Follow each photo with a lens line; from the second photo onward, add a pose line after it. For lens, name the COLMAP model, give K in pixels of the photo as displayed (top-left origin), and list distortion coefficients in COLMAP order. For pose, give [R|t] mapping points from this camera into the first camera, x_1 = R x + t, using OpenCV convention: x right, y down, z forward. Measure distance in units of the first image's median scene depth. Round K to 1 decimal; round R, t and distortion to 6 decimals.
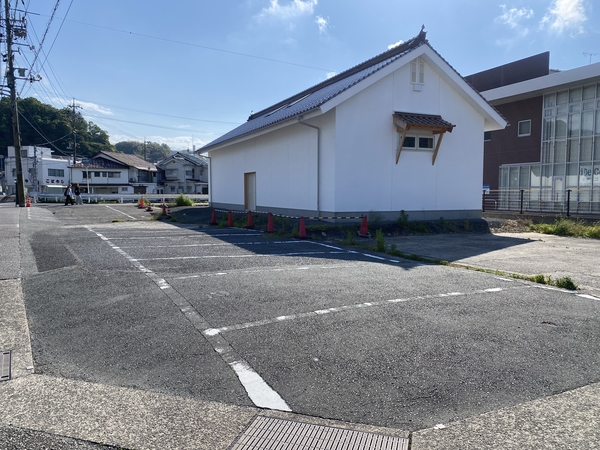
lens RADIAL K [[463.5, 0, 300.7], [0, 463.5, 225.7], [0, 0, 1]] dist [0.000942, 0.000290]
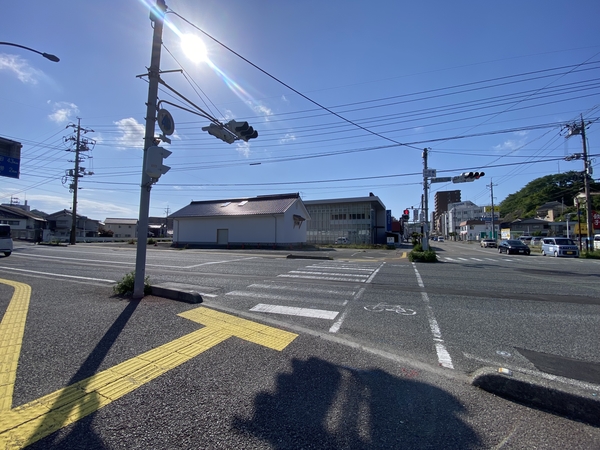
lens RADIAL K [[250.5, 0, 299.9], [0, 250.5, 225.3], [0, 0, 1]] dist [-0.001759, -0.000687]
pose [[0.738847, 0.033577, 0.673036, -0.266250], [0.044239, 0.994187, -0.098163, 0.006864], [-0.672419, 0.102302, 0.733067, -0.108348]]
